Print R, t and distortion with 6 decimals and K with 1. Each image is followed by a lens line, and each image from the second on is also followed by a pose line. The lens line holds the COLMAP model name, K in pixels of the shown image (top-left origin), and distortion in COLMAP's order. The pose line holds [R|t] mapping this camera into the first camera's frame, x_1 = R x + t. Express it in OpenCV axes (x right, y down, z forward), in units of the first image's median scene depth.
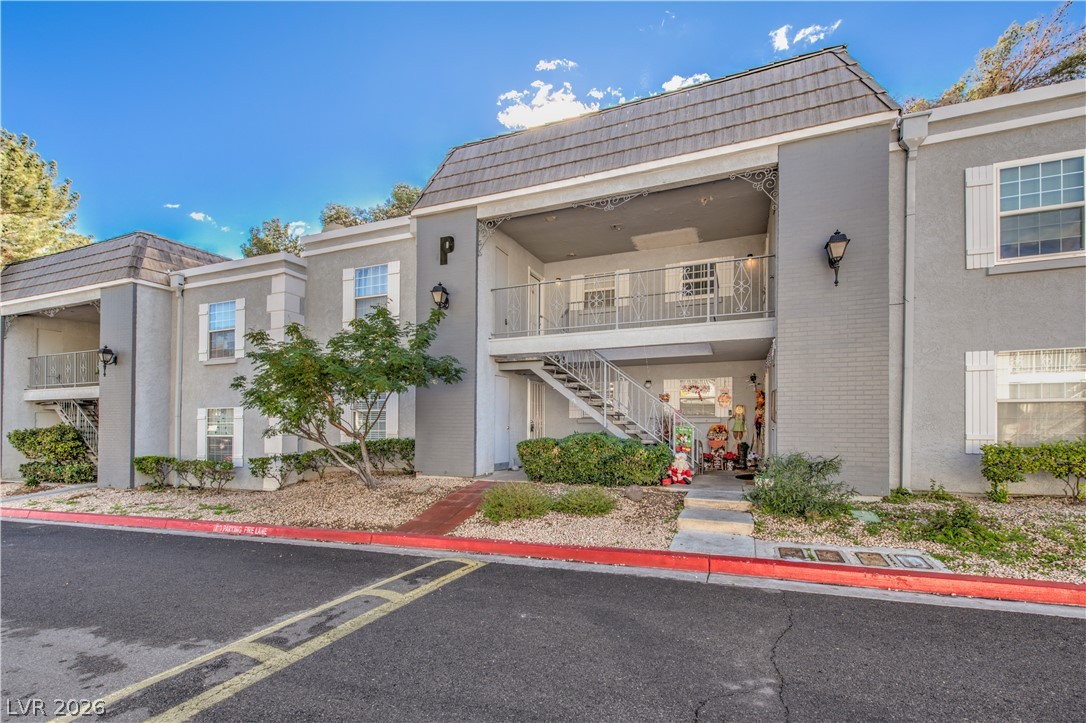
lens RADIAL K [[473.2, 0, 567.4], [0, 473.2, 421.0], [0, 0, 1]] dist [0.007650, -0.004742]
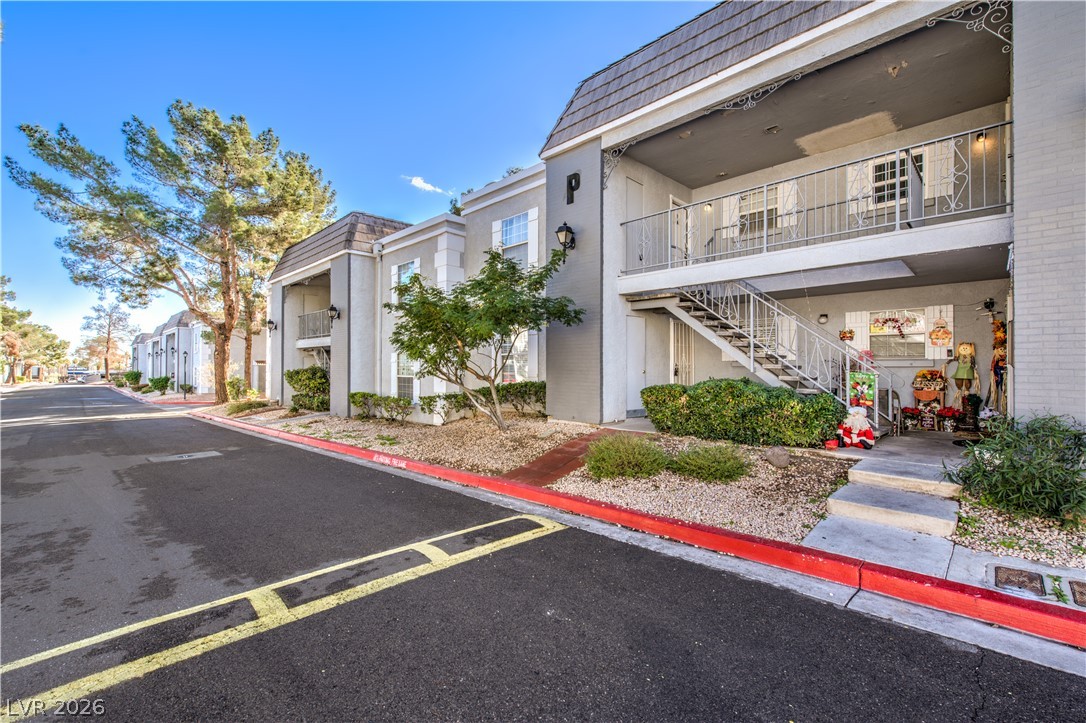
lens RADIAL K [[473.2, 0, 540.2], [0, 473.2, 362.7], [0, 0, 1]] dist [0.007650, -0.004742]
pose [[0.916614, -0.000290, -0.399774, 0.072175], [0.000328, 1.000000, 0.000027, -0.003956], [0.399774, -0.000156, 0.916614, 0.088032]]
